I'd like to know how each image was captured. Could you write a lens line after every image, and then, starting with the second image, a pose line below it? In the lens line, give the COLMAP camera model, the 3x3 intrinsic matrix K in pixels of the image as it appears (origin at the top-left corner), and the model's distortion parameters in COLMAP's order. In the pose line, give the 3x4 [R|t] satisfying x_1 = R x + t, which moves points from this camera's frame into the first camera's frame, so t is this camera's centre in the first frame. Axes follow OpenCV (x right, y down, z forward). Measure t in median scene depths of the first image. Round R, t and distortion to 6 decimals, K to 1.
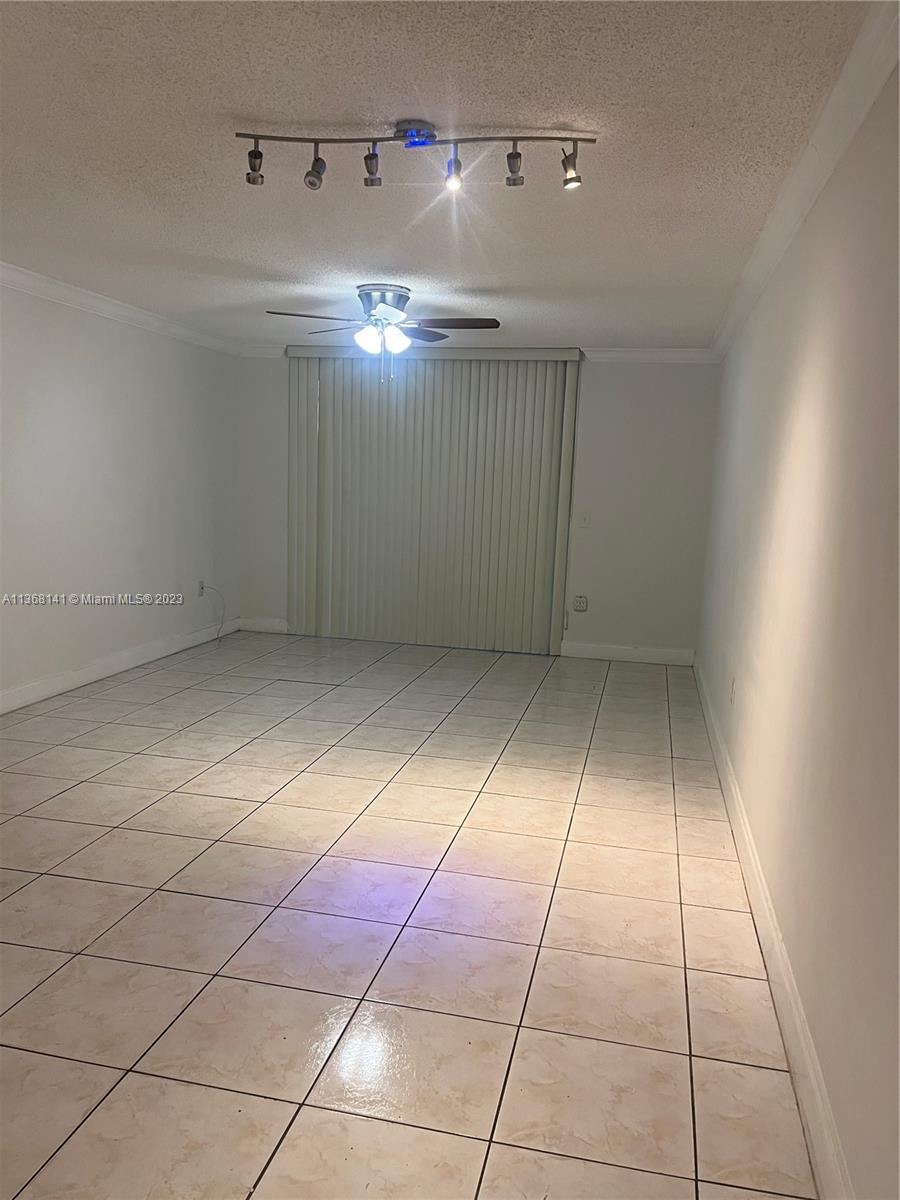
lens RADIAL K [[907.7, 0, 443.7], [0, 907.7, 606.6], [0, 0, 1]] dist [0.029117, -0.006770]
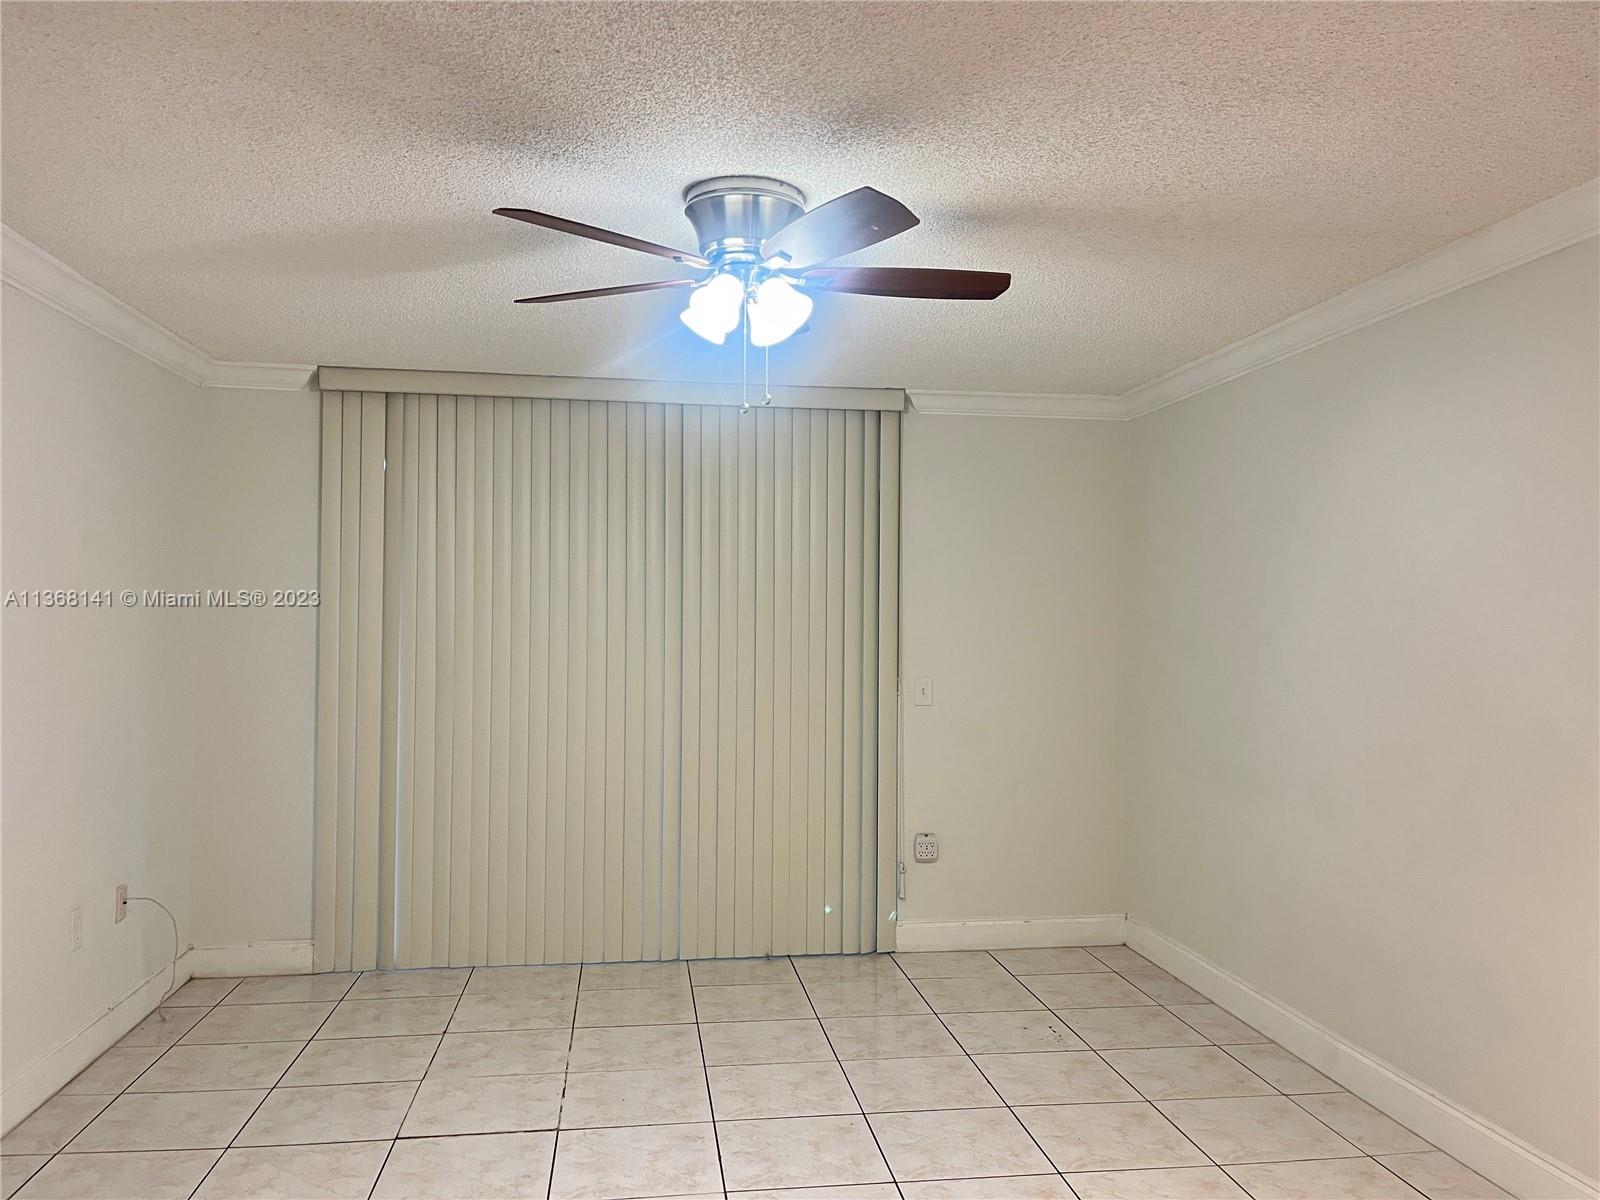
lens RADIAL K [[1210.2, 0, 821.8], [0, 1210.2, 605.4], [0, 0, 1]] dist [0.029117, -0.006770]
pose [[0.932463, -0.027510, 0.360218, -0.107955], [0.080475, 0.987860, -0.132876, -0.036429], [-0.352189, 0.152890, 0.923357, 0.222046]]
